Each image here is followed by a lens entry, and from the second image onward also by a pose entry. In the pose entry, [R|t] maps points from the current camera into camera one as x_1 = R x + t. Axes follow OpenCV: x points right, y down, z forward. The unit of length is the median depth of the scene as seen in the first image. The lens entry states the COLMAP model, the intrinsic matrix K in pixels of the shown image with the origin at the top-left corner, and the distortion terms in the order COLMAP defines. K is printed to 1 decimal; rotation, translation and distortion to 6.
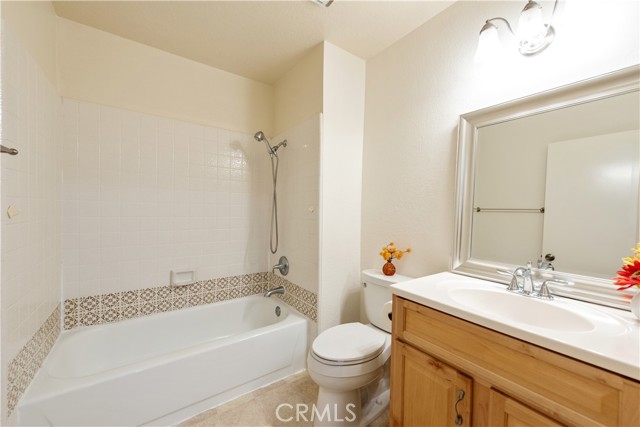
lens RADIAL K [[250.9, 0, 318.9], [0, 250.9, 213.7], [0, 0, 1]] dist [0.001790, 0.000142]
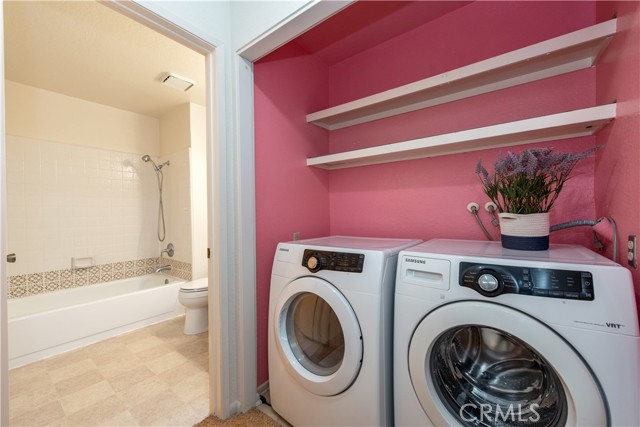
lens RADIAL K [[250.9, 0, 321.7], [0, 250.9, 214.0], [0, 0, 1]] dist [0.001790, 0.000142]
pose [[0.950932, -0.031590, 0.307784, 0.249384], [0.031374, 0.999492, 0.005651, 0.025096], [-0.307806, 0.004282, 0.951440, -0.626362]]
